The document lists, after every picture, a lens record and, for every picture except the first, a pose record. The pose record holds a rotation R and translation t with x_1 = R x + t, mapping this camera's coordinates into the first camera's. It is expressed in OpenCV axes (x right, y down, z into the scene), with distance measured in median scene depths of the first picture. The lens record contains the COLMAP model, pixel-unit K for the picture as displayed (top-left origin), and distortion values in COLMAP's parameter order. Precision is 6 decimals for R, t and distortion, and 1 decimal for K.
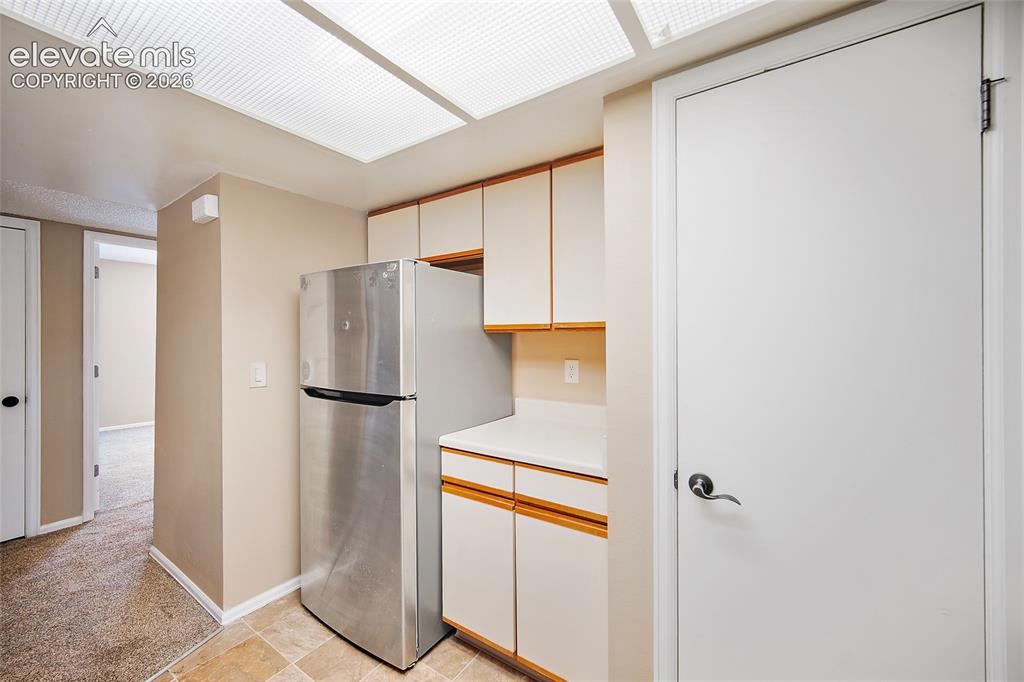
lens RADIAL K [[405.4, 0, 489.5], [0, 405.4, 337.2], [0, 0, 1]] dist [-0.001034, -0.001368]
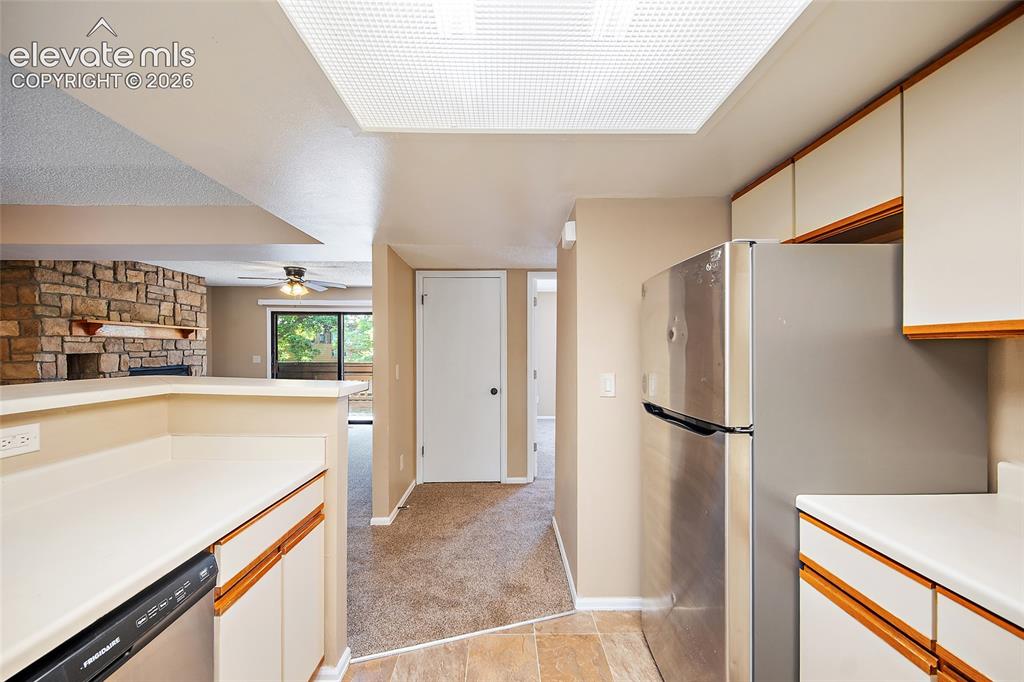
lens RADIAL K [[405.4, 0, 513.1], [0, 405.4, 353.7], [0, 0, 1]] dist [-0.001034, -0.001368]
pose [[0.600243, 0.007008, -0.799787, 0.114108], [0.000462, 0.999958, 0.009109, 0.003774], [0.799817, -0.005837, 0.600215, 0.193822]]
